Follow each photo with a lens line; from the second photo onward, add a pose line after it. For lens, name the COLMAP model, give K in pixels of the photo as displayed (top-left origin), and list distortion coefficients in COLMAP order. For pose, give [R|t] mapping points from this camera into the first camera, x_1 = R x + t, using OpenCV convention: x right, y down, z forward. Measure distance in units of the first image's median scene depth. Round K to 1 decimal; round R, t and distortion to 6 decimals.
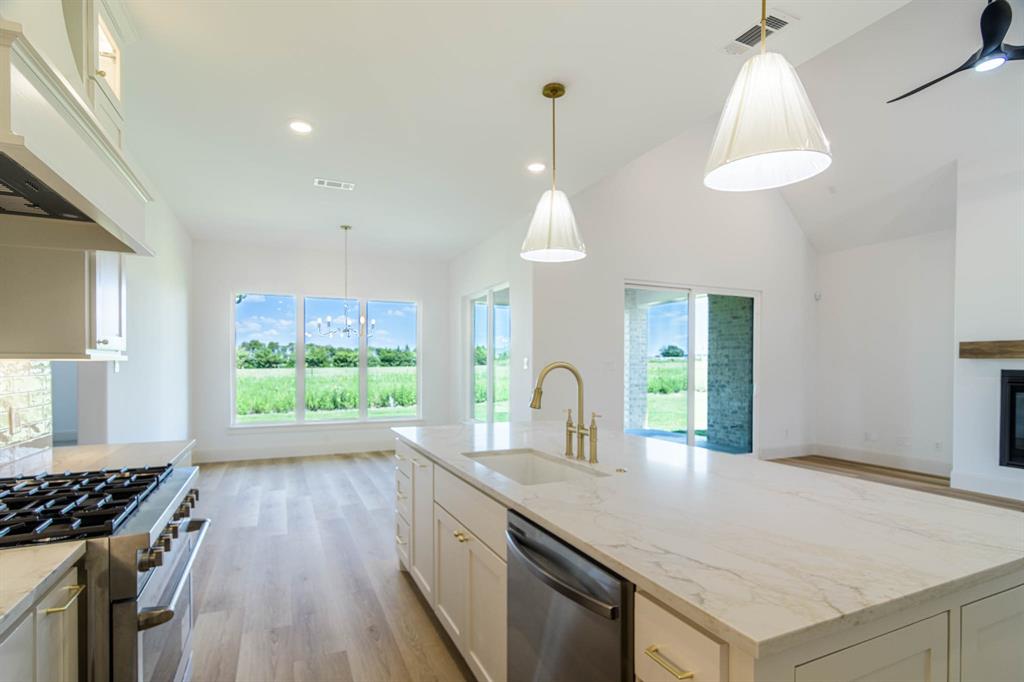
lens RADIAL K [[498.8, 0, 506.0], [0, 498.8, 365.9], [0, 0, 1]] dist [0.001839, -0.000992]
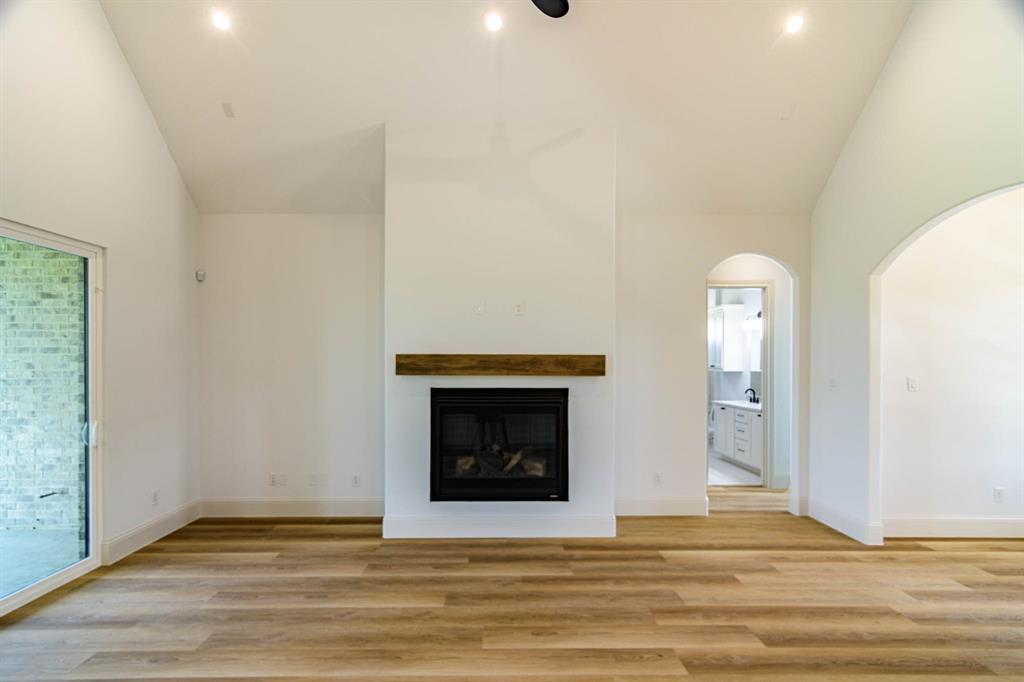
lens RADIAL K [[498.8, 0, 506.0], [0, 498.8, 365.9], [0, 0, 1]] dist [0.001839, -0.000992]
pose [[0.394234, -0.011137, 0.918942, 0.121332], [0.005726, 0.999937, 0.009662, -0.017322], [-0.918992, 0.001453, 0.394273, 0.253620]]
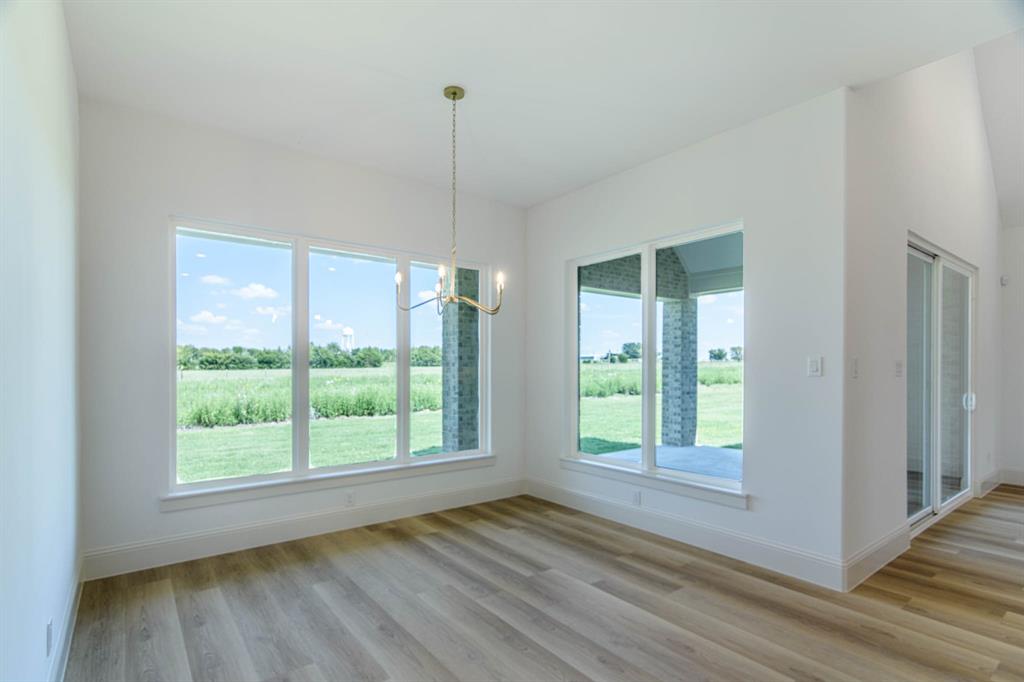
lens RADIAL K [[498.8, 0, 506.0], [0, 498.8, 365.9], [0, 0, 1]] dist [0.001839, -0.000992]
pose [[0.974243, 0.000337, 0.225500, -0.210182], [0.000641, 0.999991, -0.004264, -0.001591], [-0.225499, 0.004299, 0.974234, 0.274669]]
